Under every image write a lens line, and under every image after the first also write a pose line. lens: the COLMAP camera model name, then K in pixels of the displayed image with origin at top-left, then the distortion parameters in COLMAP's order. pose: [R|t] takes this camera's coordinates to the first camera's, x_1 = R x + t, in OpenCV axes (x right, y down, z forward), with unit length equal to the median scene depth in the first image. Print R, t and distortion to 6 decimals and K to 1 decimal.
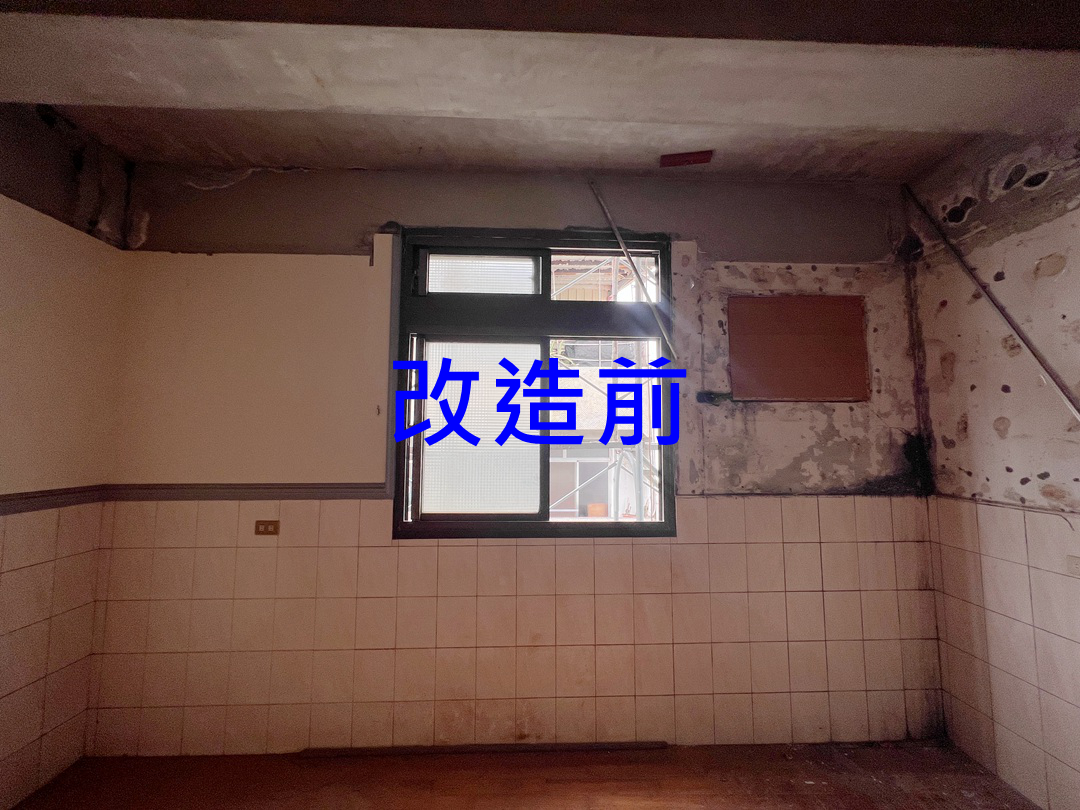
lens RADIAL K [[435.5, 0, 540.8], [0, 435.5, 402.3], [0, 0, 1]] dist [0.000497, 0.000231]
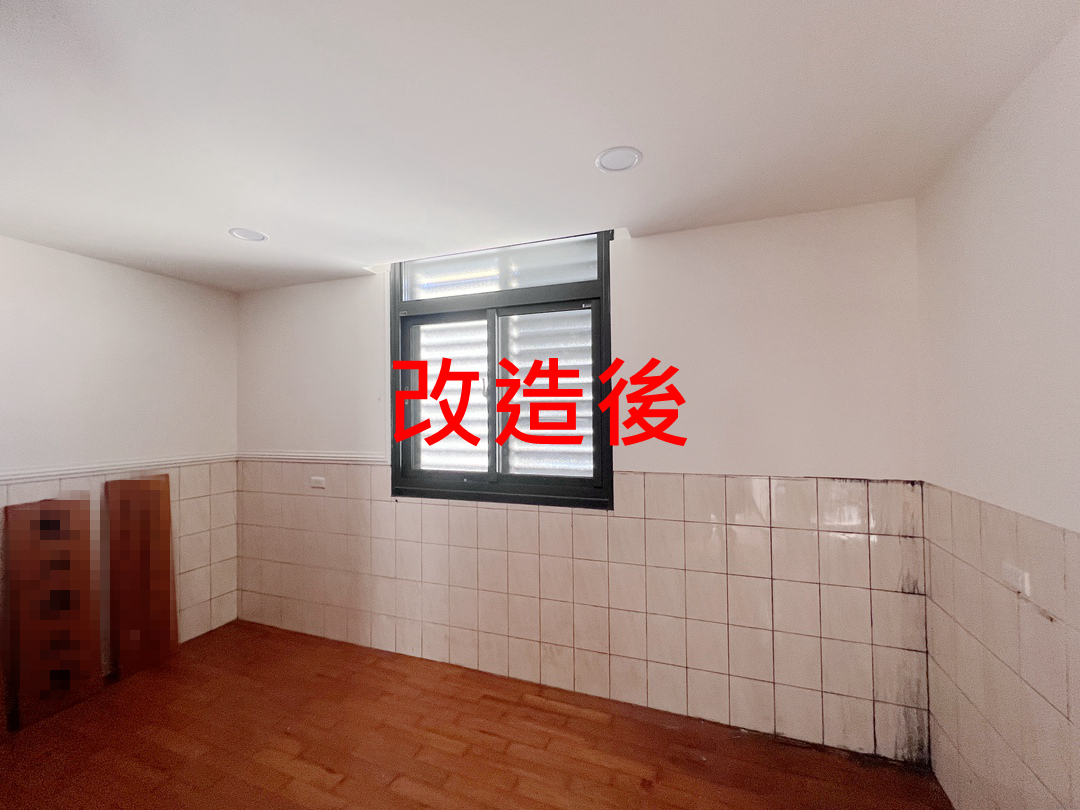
lens RADIAL K [[432.6, 0, 543.8], [0, 432.6, 408.0], [0, 0, 1]] dist [0.000201, 0.000037]
pose [[0.929016, -0.016891, -0.369654, 0.542500], [0.044107, 0.996890, 0.065299, -0.005825], [0.367402, -0.076968, 0.926872, 0.007891]]
